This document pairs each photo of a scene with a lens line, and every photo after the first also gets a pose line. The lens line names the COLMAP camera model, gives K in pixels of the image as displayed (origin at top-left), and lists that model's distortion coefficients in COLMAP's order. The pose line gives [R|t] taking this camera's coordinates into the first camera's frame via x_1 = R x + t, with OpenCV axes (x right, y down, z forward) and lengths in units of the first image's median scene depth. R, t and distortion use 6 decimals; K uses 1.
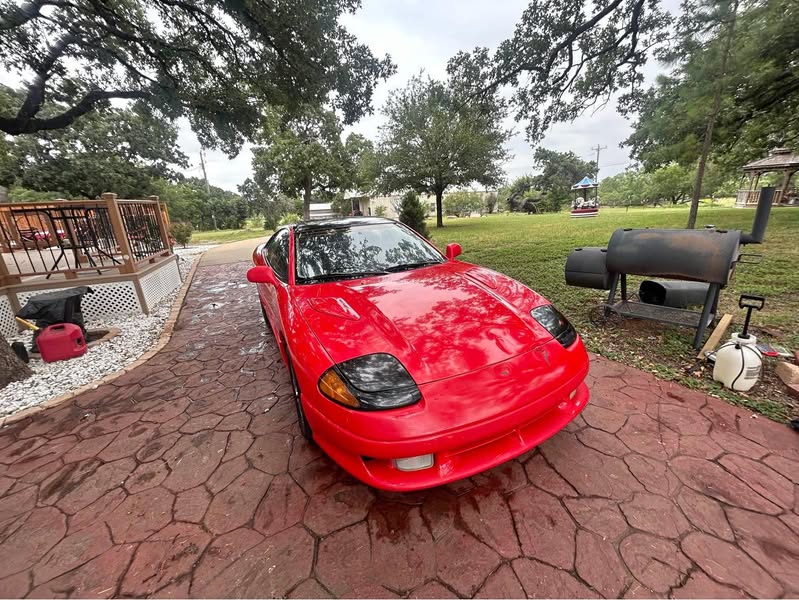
lens RADIAL K [[317.6, 0, 398.4], [0, 317.6, 304.0], [0, 0, 1]] dist [-0.001279, -0.000482]
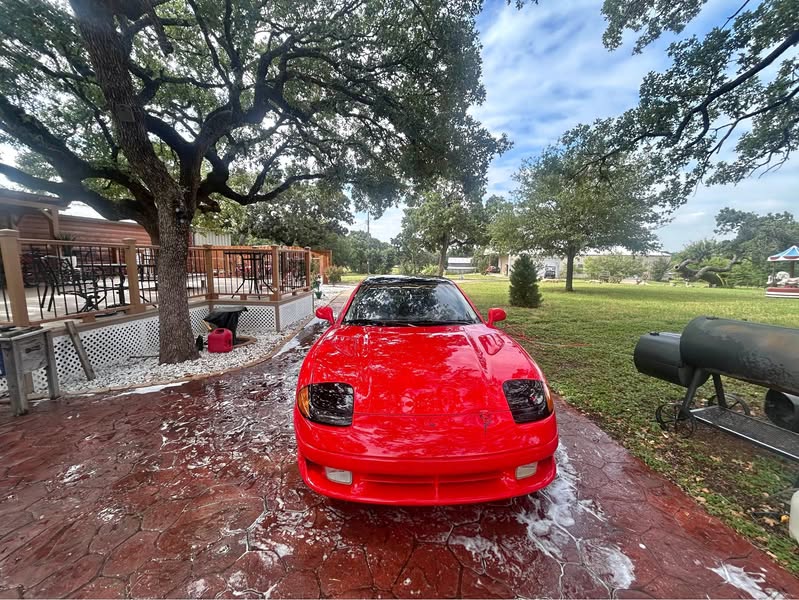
lens RADIAL K [[317.6, 0, 396.8], [0, 317.6, 303.9], [0, 0, 1]] dist [-0.001279, -0.000482]
pose [[0.906787, 0.118392, -0.404624, 0.116597], [-0.182155, 0.975575, -0.122770, -0.007041], [0.380206, 0.185030, 0.906205, -0.025083]]
